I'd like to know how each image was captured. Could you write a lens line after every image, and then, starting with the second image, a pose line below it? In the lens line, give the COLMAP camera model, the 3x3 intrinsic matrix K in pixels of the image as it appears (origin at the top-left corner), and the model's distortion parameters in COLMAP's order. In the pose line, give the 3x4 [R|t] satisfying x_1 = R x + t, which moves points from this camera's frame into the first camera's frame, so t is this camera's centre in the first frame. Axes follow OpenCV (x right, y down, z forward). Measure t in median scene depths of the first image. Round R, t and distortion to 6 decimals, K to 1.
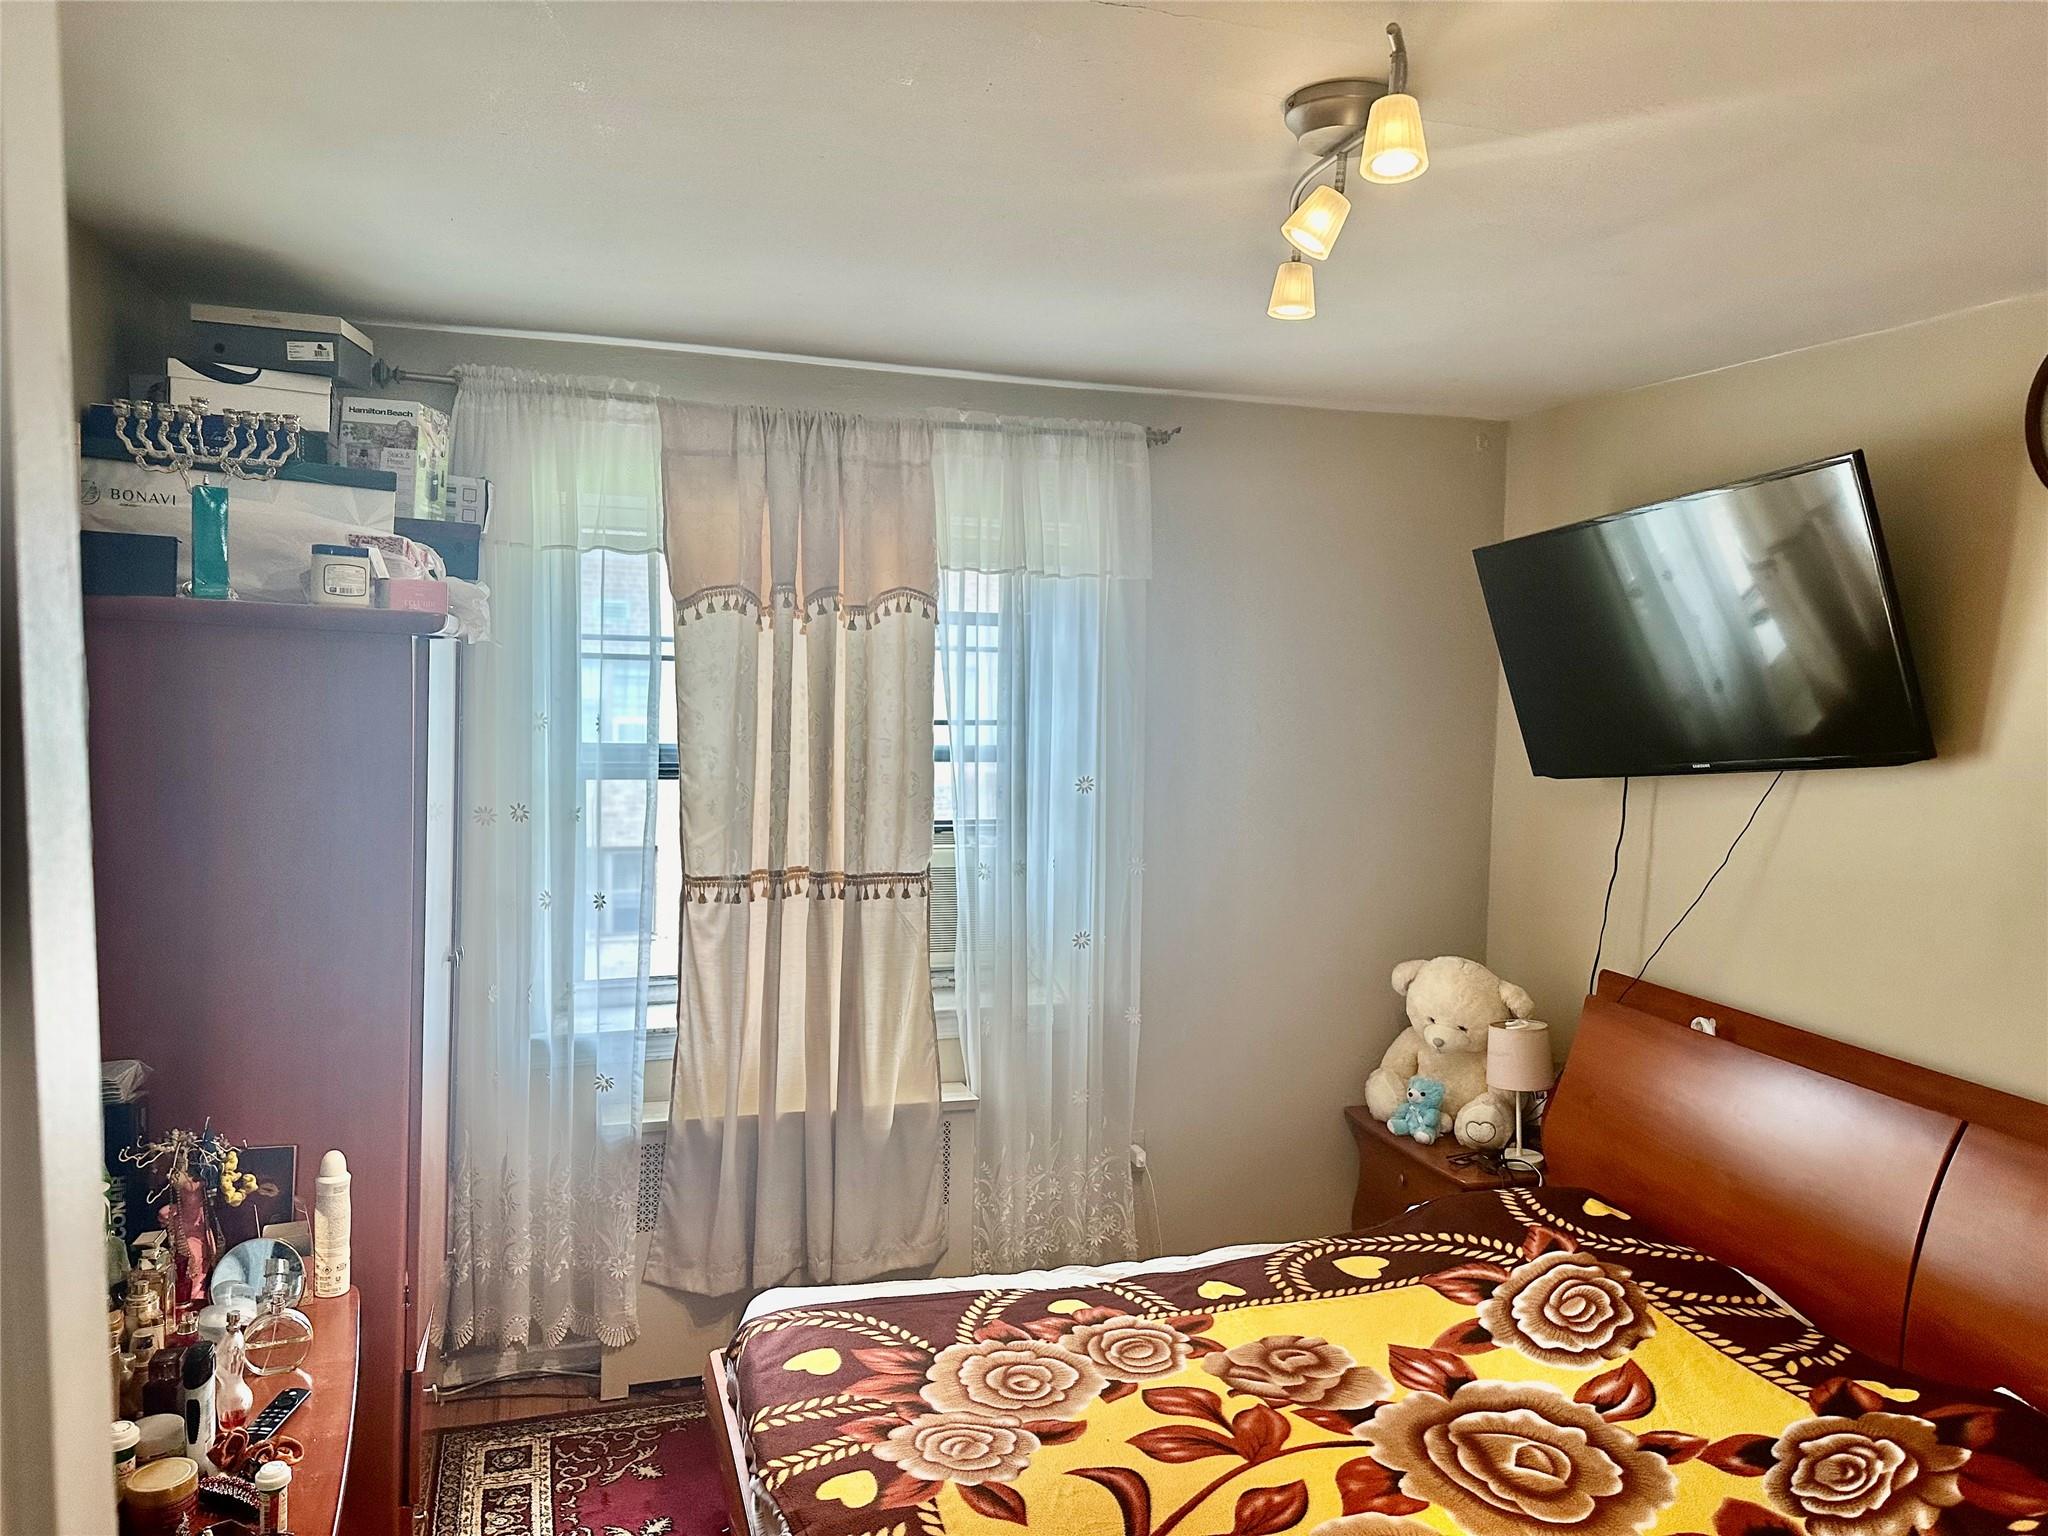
lens RADIAL K [[1424.2, 0, 1030.7], [0, 1424.2, 744.6], [0, 0, 1]] dist [0.077801, -0.100683]
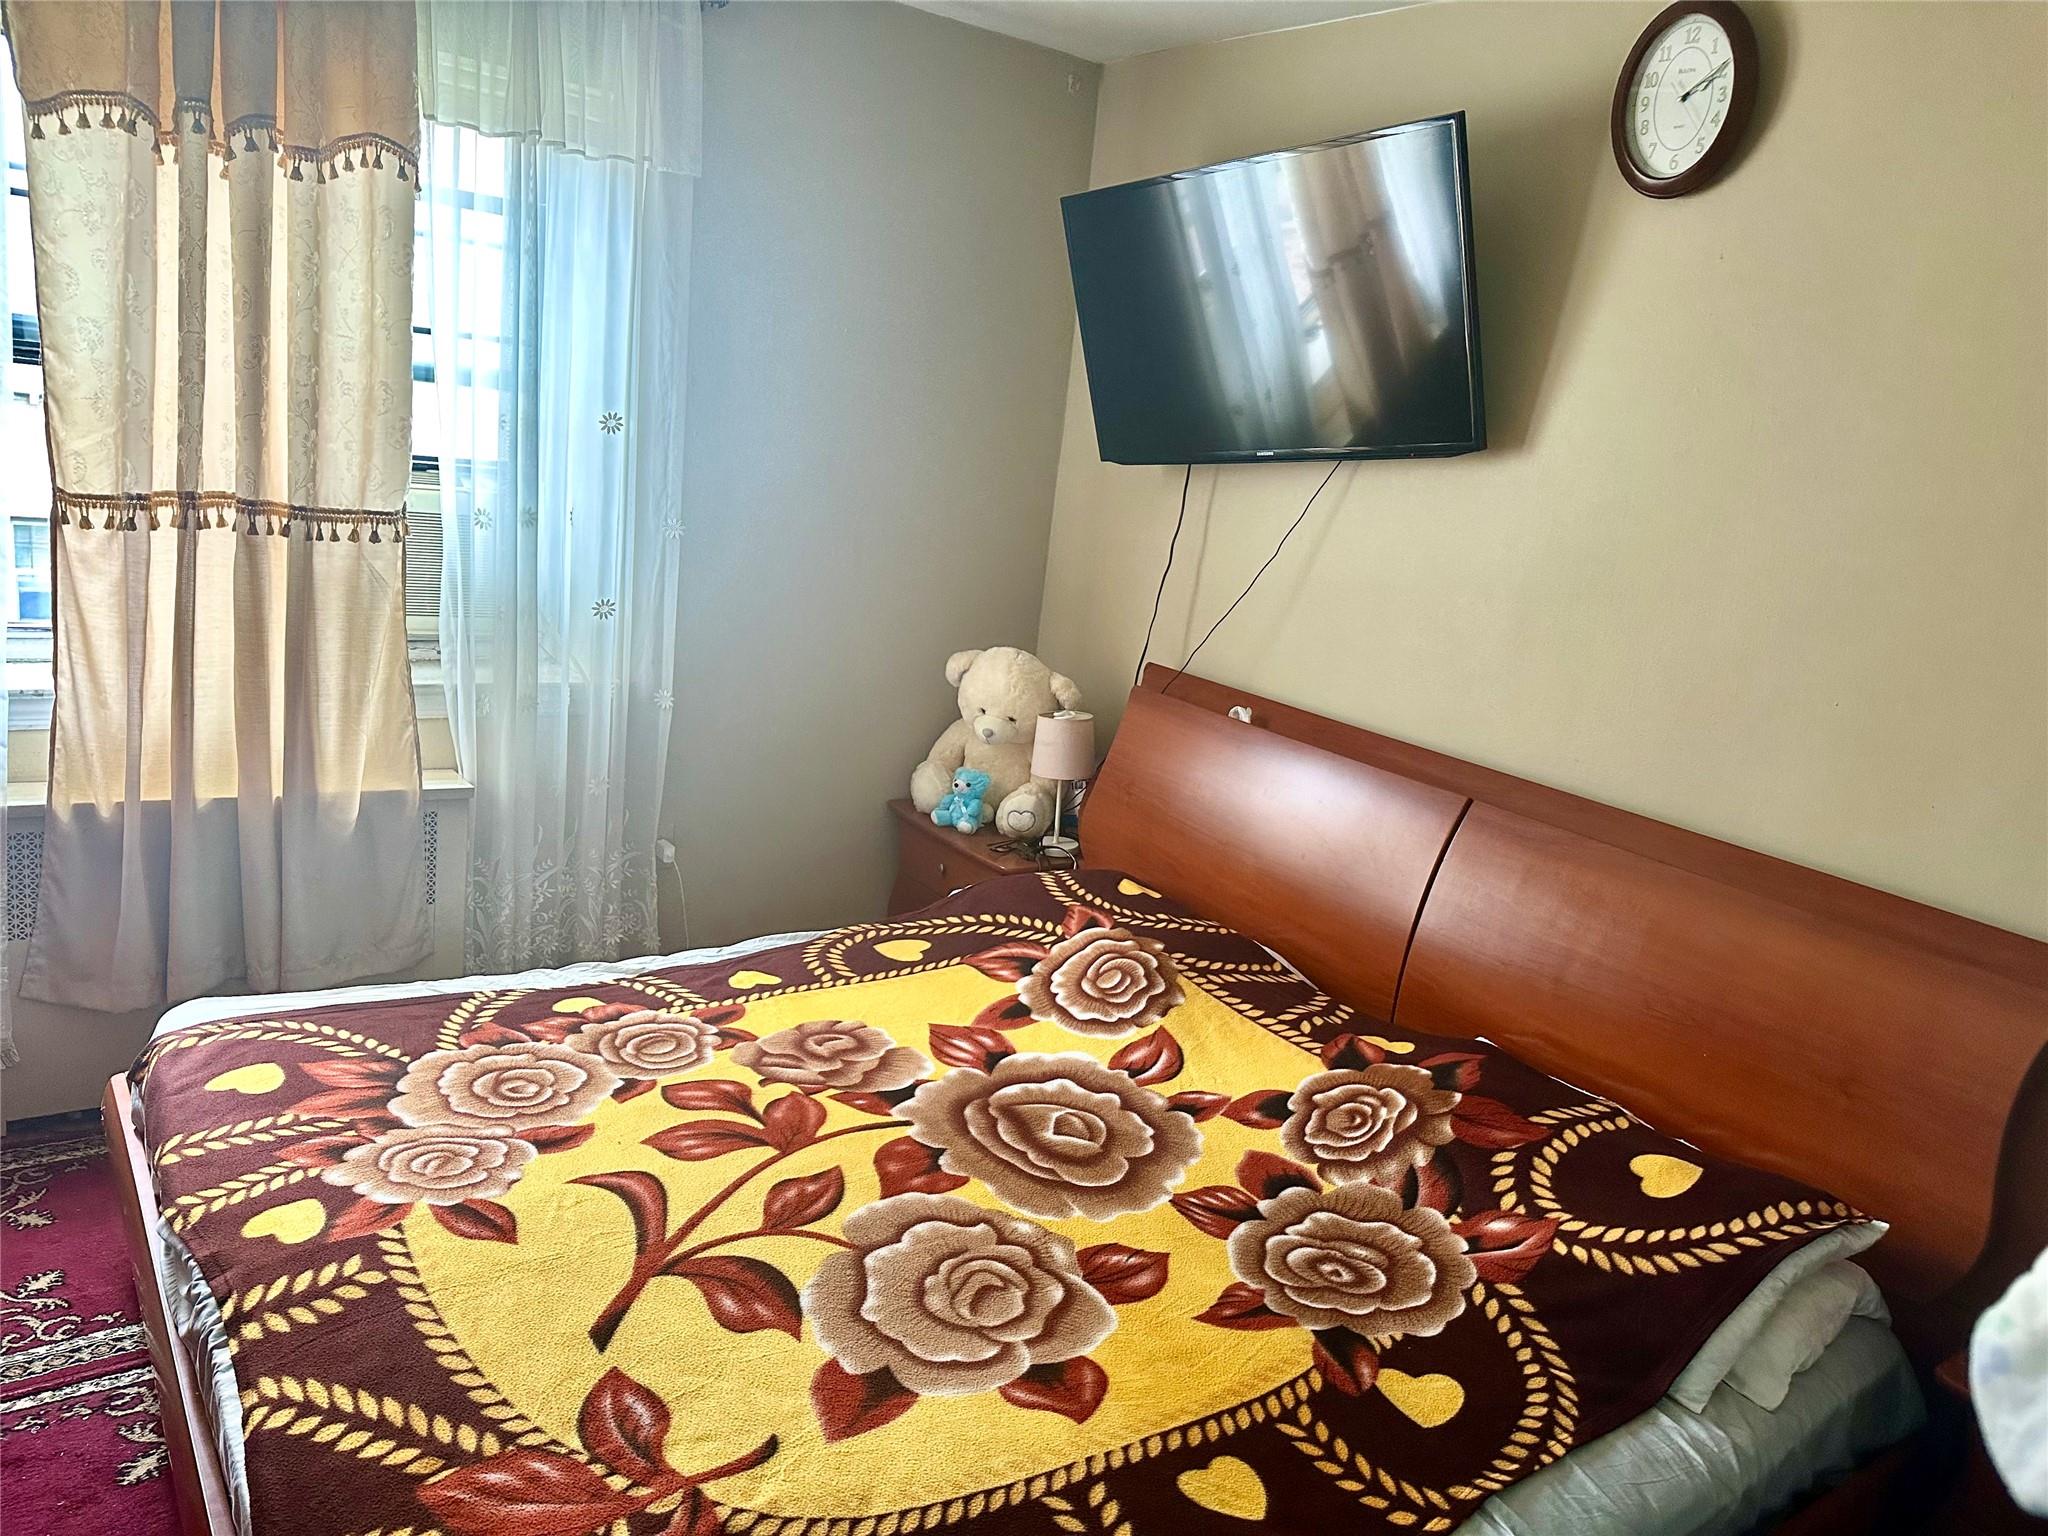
lens RADIAL K [[1424.2, 0, 1030.7], [0, 1424.2, 744.6], [0, 0, 1]] dist [0.077801, -0.100683]
pose [[0.947504, 0.016931, 0.319296, 0.005670], [-0.078057, 0.980632, 0.179634, 0.054605], [-0.310071, -0.195127, 0.930474, 0.124570]]
